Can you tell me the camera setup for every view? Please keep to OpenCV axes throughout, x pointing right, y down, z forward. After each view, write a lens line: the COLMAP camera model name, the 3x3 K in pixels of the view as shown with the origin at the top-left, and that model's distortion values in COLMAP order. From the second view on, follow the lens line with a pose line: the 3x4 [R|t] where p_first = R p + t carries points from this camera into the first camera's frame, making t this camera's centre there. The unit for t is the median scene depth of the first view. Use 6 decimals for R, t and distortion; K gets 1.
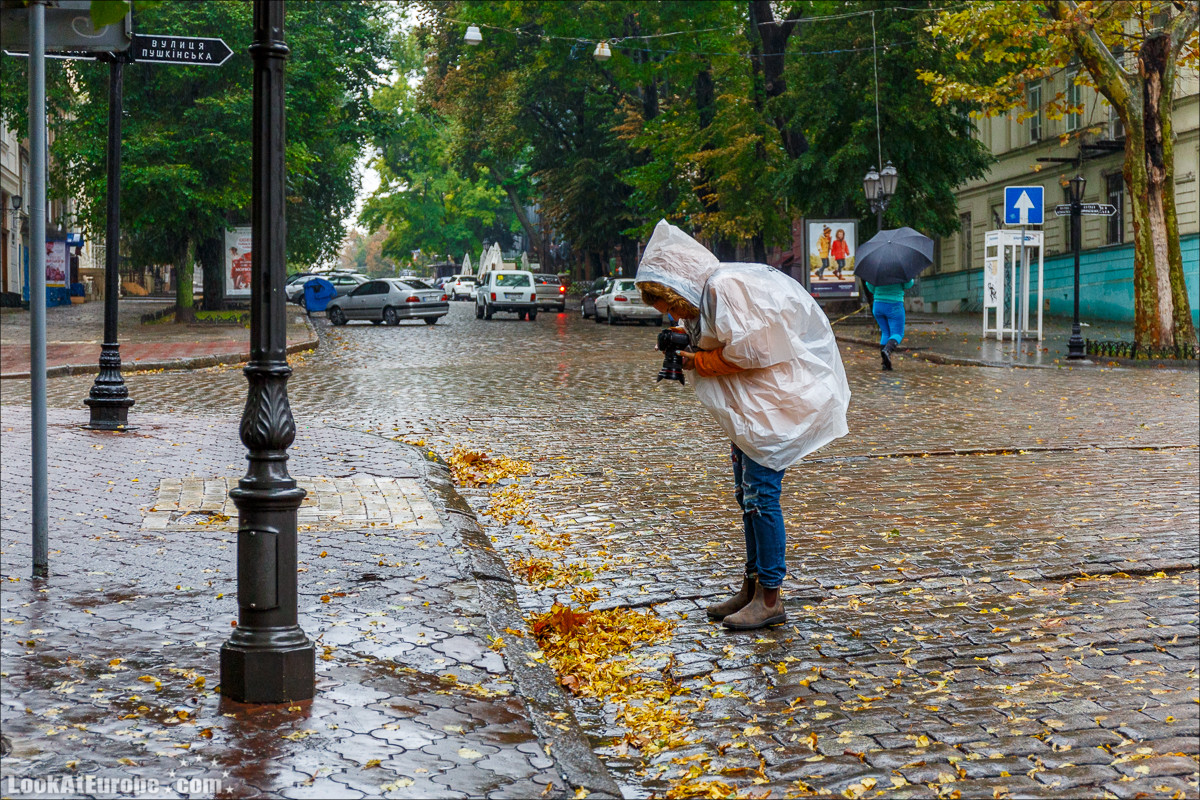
lens RADIAL K [[1728.8, 0, 599.6], [0, 1728.8, 400.2], [0, 0, 1]] dist [-0.001038, 0.000000]
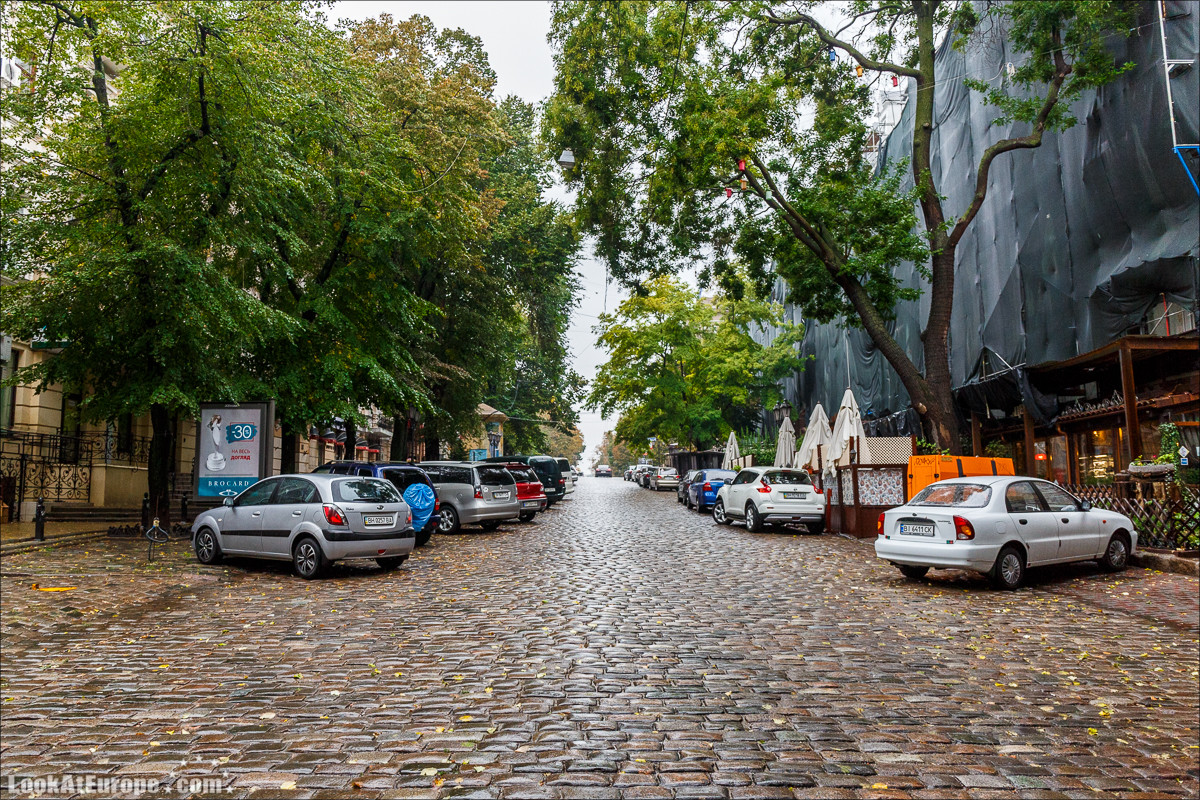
lens RADIAL K [[829.2, 0, 599.9], [0, 829.2, 402.1], [0, 0, 1]] dist [-0.001140, -0.000164]
pose [[0.986186, -0.014505, -0.165003, -0.065131], [-0.009398, 0.989654, -0.143165, -0.044422], [0.165372, 0.142738, 0.975847, 0.602830]]
